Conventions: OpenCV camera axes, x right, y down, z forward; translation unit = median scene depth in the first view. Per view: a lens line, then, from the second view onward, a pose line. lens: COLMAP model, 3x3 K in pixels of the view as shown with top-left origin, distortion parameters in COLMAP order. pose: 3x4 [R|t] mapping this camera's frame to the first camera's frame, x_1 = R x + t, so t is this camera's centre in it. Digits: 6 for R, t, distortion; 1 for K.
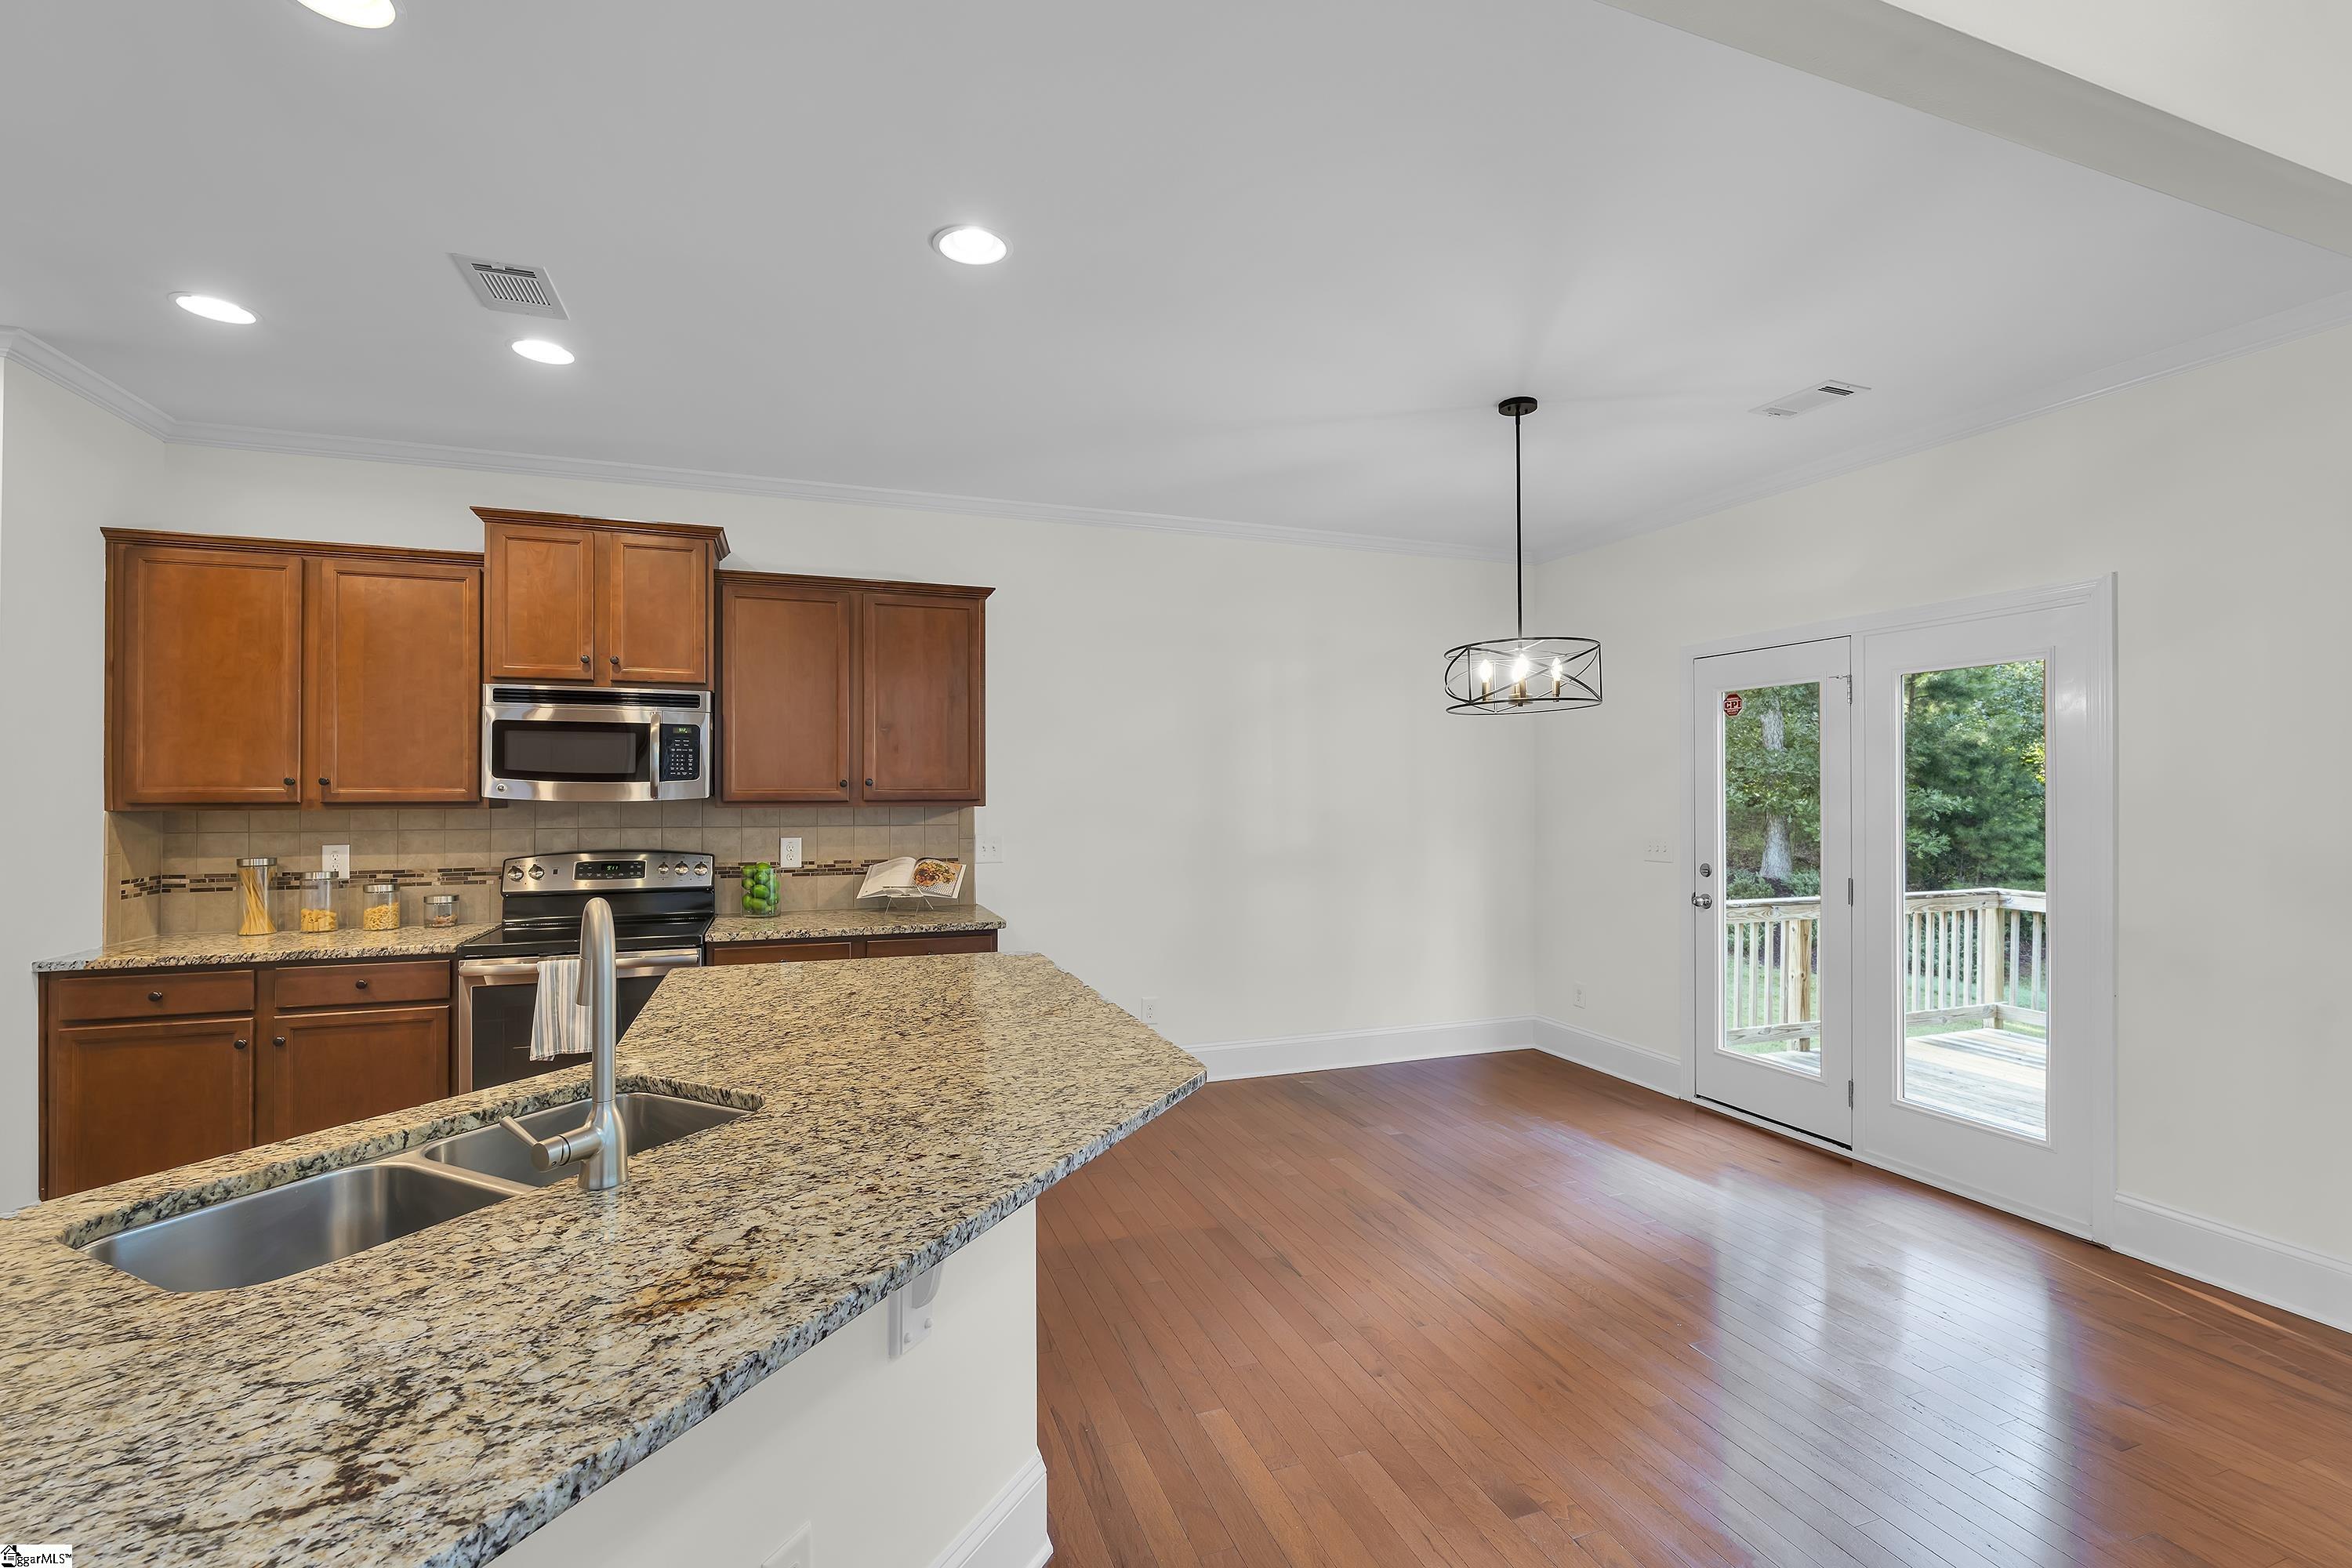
lens RADIAL K [[1026.3, 0, 1173.5], [0, 1026.3, 779.1], [0, 0, 1]] dist [-0.002295, -0.001135]
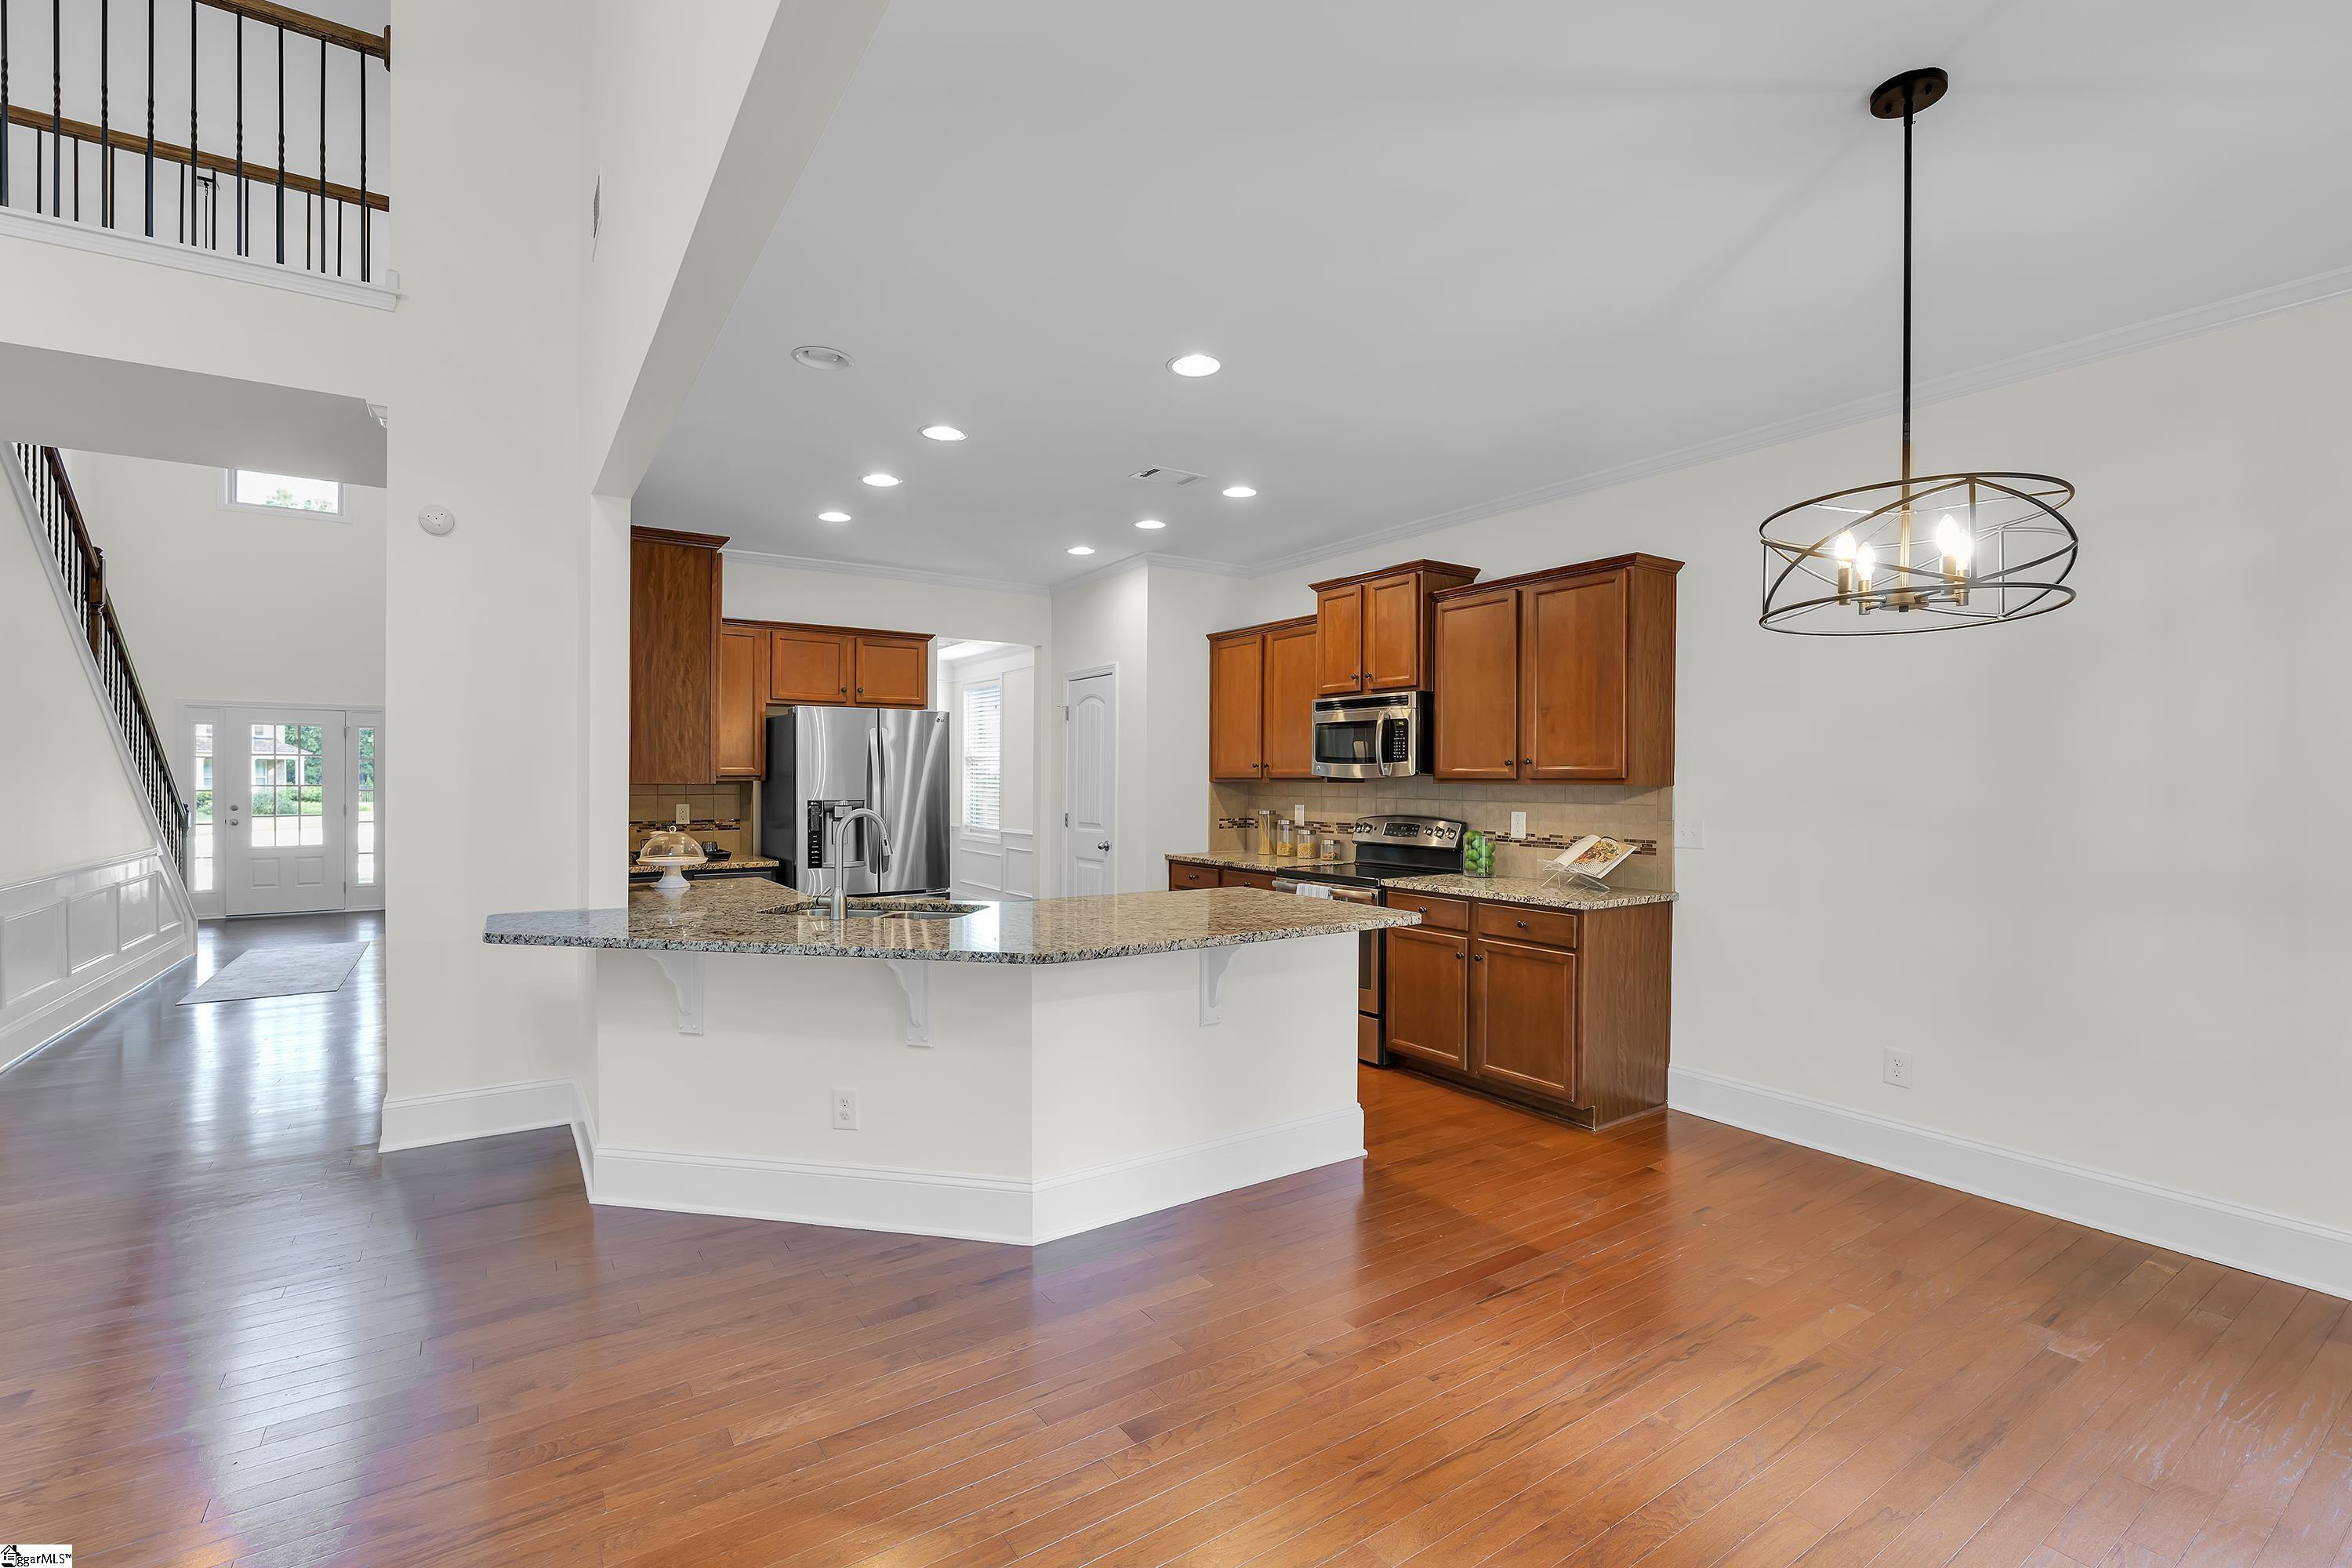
lens RADIAL K [[1026.3, 0, 1174.0], [0, 1026.3, 782.0], [0, 0, 1]] dist [-0.002295, -0.001135]
pose [[0.239952, 0.004344, -0.970775, 0.731246], [0.008029, 0.999947, 0.006459, 0.016565], [0.970752, -0.009345, 0.239904, 0.420495]]
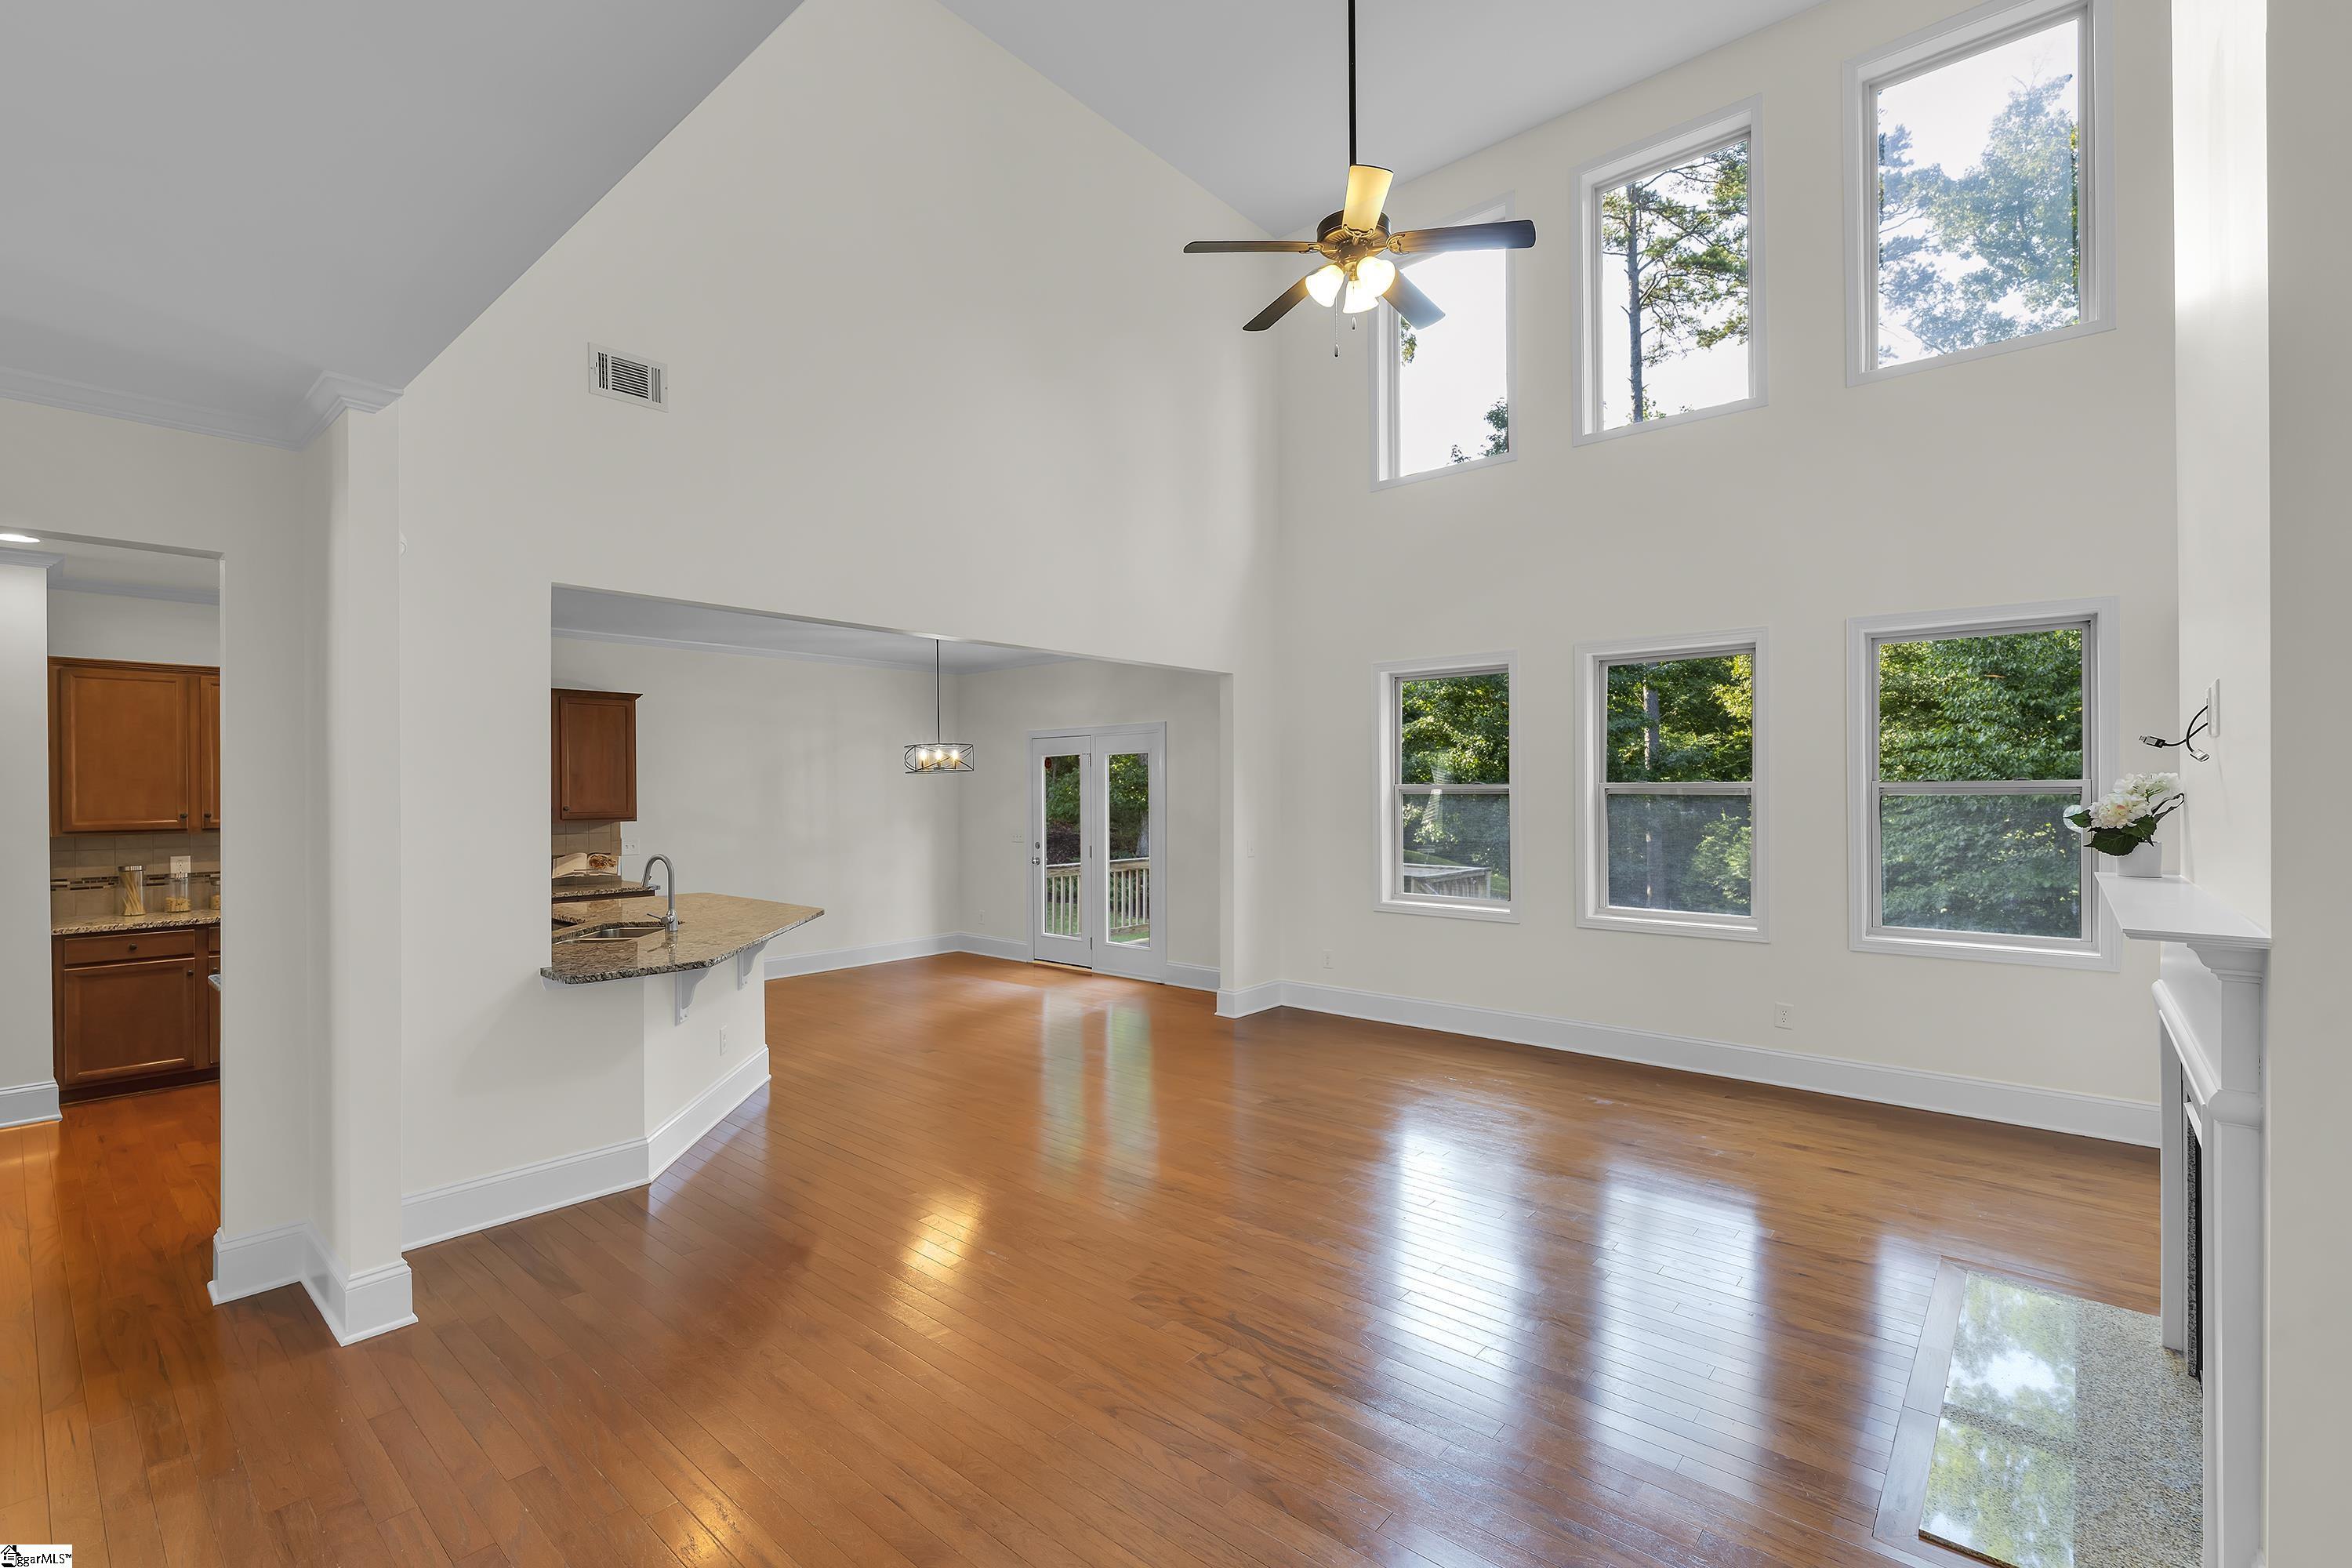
lens RADIAL K [[1026.3, 0, 1174.7], [0, 1026.3, 798.1], [0, 0, 1]] dist [-0.002295, -0.001135]
pose [[0.873004, -0.010657, 0.487596, -0.270116], [0.001746, 0.999823, 0.018725, -0.049076], [-0.487710, -0.015496, 0.872868, -1.071243]]
